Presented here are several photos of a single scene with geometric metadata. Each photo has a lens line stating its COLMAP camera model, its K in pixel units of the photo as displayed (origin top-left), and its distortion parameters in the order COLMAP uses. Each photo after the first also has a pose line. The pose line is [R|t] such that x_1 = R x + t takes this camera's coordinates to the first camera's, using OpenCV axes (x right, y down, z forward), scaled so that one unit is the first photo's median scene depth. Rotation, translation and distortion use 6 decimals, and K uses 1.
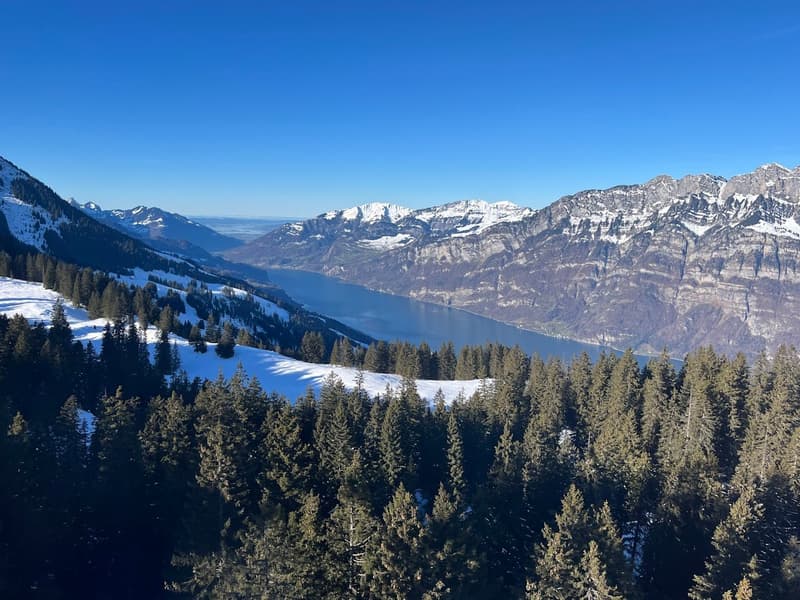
lens RADIAL K [[647.4, 0, 400.0], [0, 647.4, 300.0], [0, 0, 1]] dist [0.004428, -0.004180]
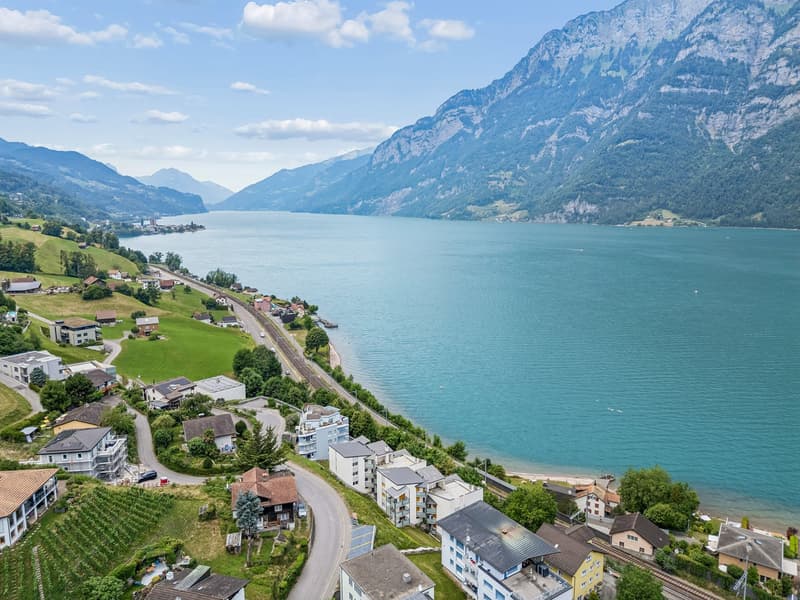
lens RADIAL K [[567.3, 0, 400.0], [0, 567.3, 300.0], [0, 0, 1]] dist [0.030039, -0.008863]
pose [[0.992727, -0.013117, -0.119670, 0.183975], [0.017551, 0.999195, 0.036072, 0.087677], [0.119101, -0.037910, 0.992158, 0.434296]]
